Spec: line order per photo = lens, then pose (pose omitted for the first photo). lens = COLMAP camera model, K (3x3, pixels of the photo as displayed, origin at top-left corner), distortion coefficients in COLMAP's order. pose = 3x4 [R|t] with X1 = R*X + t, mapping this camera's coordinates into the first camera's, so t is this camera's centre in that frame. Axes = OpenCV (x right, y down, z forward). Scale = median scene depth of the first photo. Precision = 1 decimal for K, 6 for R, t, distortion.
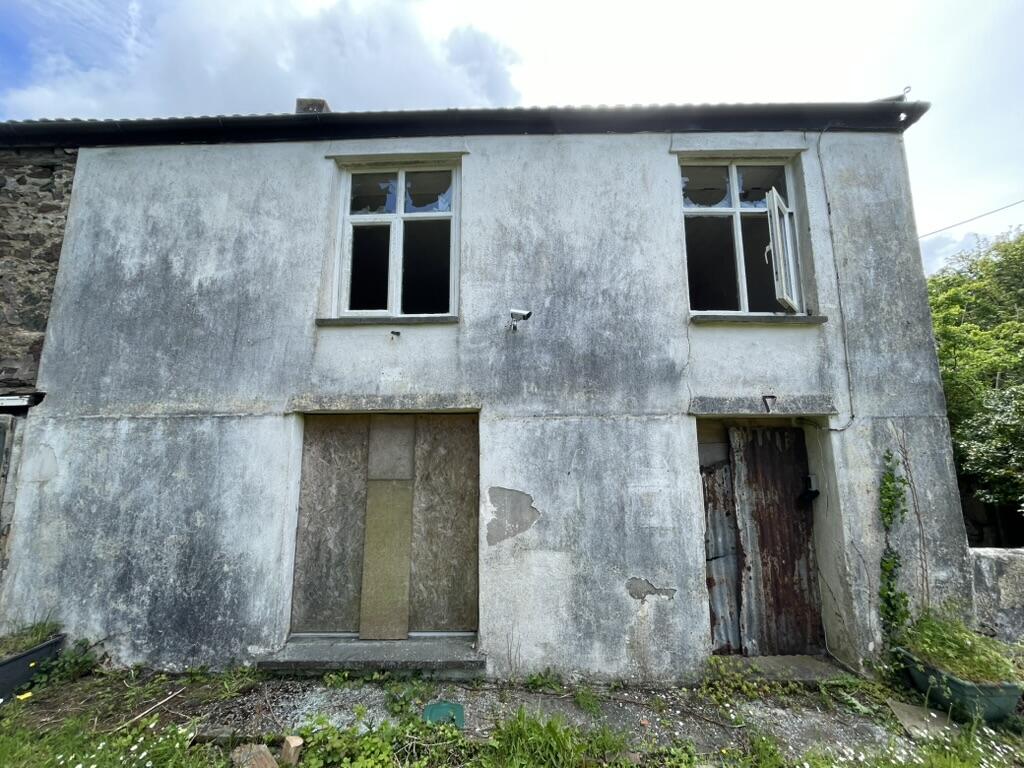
lens RADIAL K [[407.9, 0, 512.0], [0, 407.9, 384.0], [0, 0, 1]] dist [-0.003100, -0.000380]
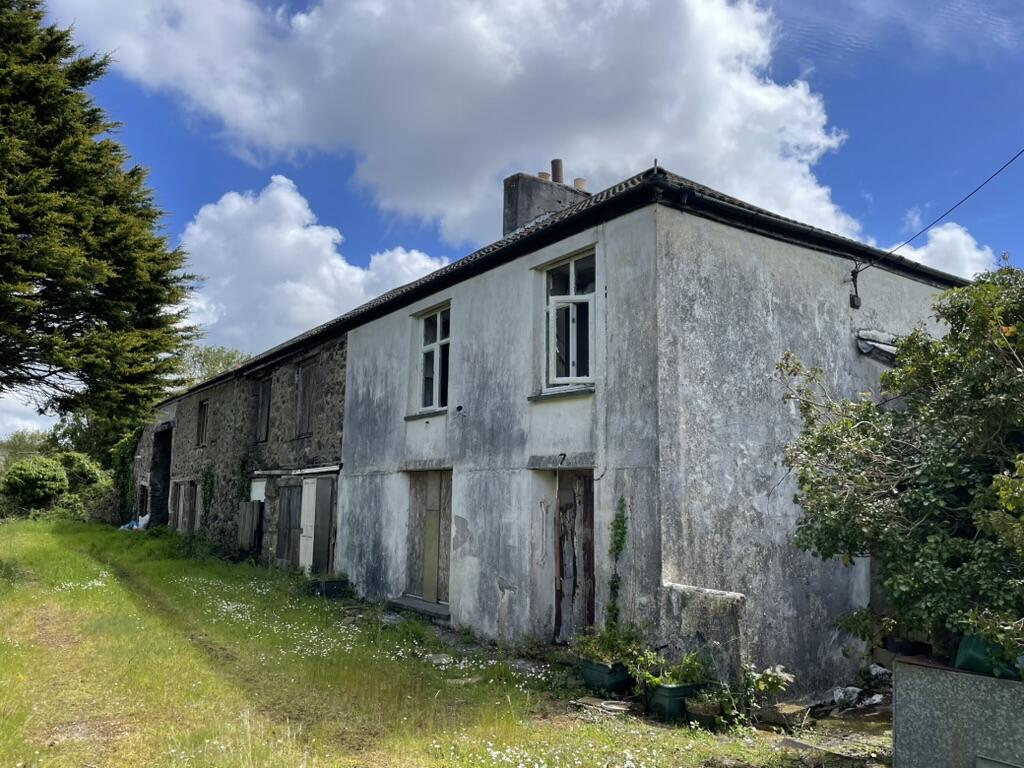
lens RADIAL K [[777.8, 0, 510.6], [0, 777.8, 377.1], [0, 0, 1]] dist [0.108757, -0.137596]
pose [[0.581887, -0.110615, -0.805712, 2.566618], [0.108077, 0.992438, -0.058197, -0.087925], [0.806057, -0.053215, 0.589441, -0.613136]]
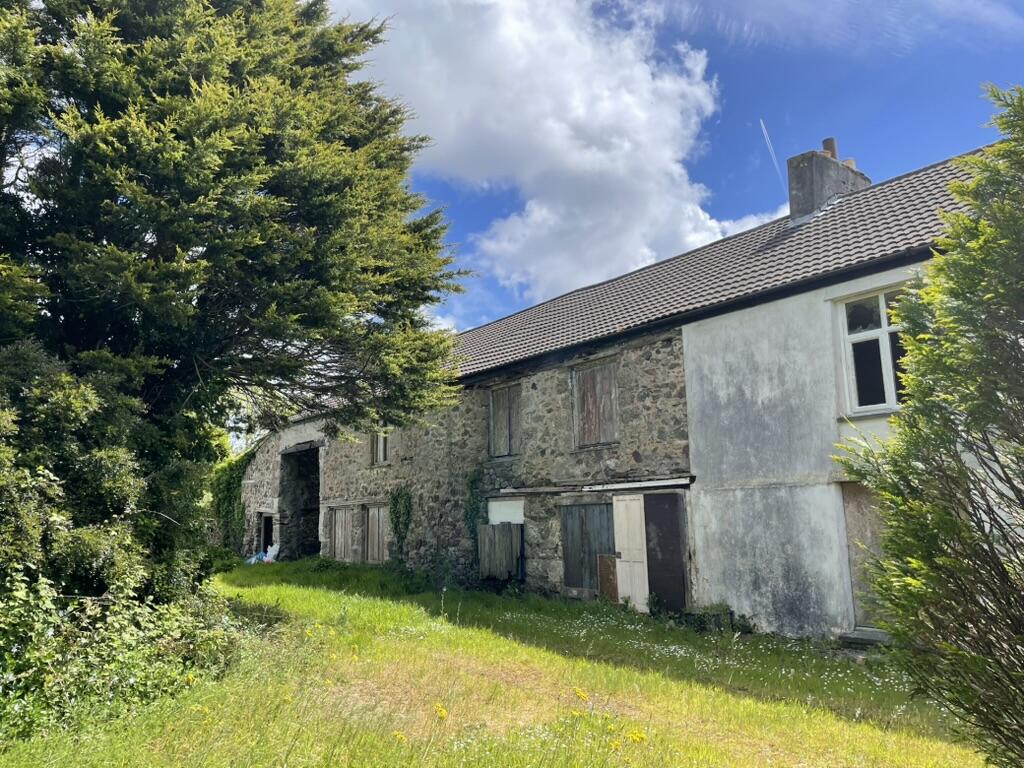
lens RADIAL K [[777.8, 0, 510.6], [0, 777.8, 377.1], [0, 0, 1]] dist [0.108757, -0.137596]
pose [[0.626810, -0.142802, -0.765974, 1.027447], [0.134500, 0.988135, -0.074156, -0.260929], [0.767476, -0.056542, 0.638580, -1.791290]]
